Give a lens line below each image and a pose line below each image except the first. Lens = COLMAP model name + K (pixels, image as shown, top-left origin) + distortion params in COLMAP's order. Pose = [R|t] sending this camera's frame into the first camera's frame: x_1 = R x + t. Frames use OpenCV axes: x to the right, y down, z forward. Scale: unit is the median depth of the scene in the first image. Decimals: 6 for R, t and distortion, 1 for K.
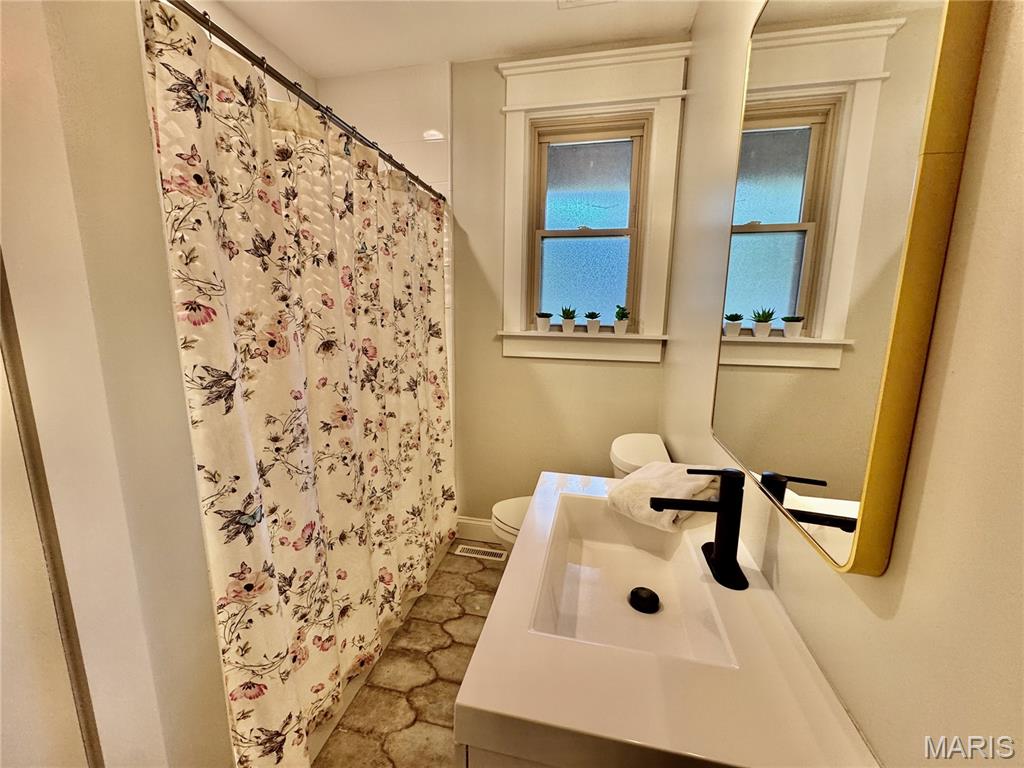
lens RADIAL K [[407.7, 0, 509.0], [0, 407.7, 387.4], [0, 0, 1]] dist [-0.002205, 0.000023]
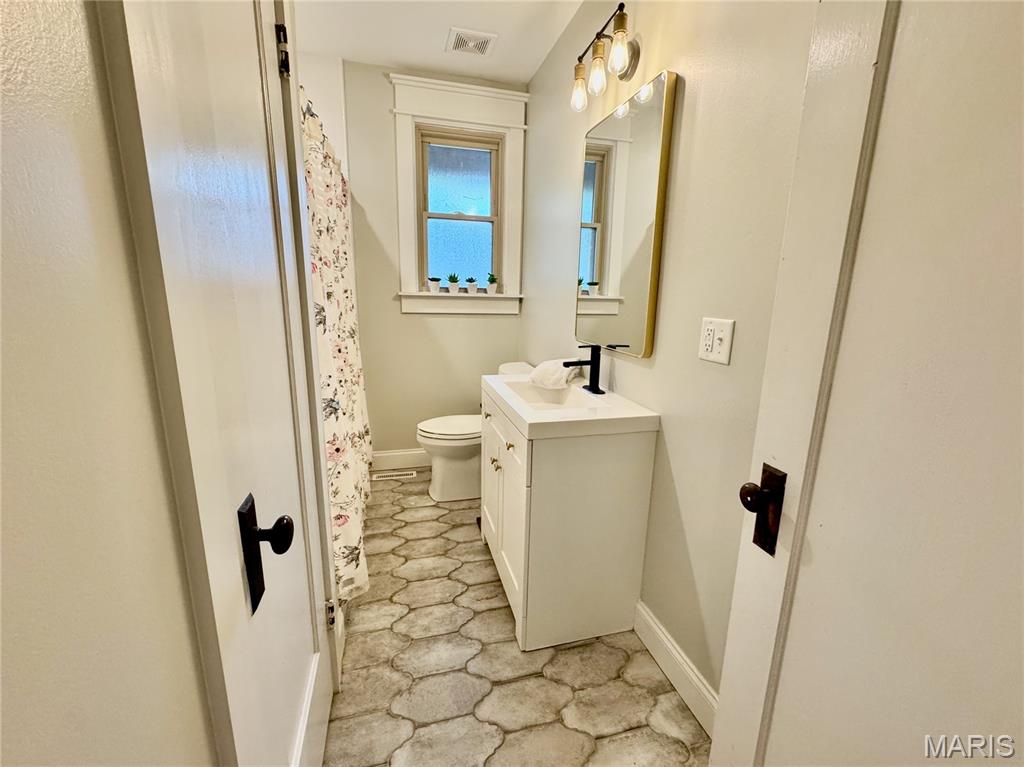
lens RADIAL K [[407.7, 0, 514.7], [0, 407.7, 380.4], [0, 0, 1]] dist [-0.002205, 0.000023]
pose [[0.891332, -0.094119, 0.443474, -0.317017], [0.072254, 0.995201, 0.065990, 0.080373], [-0.447557, -0.026776, 0.893855, -0.298110]]
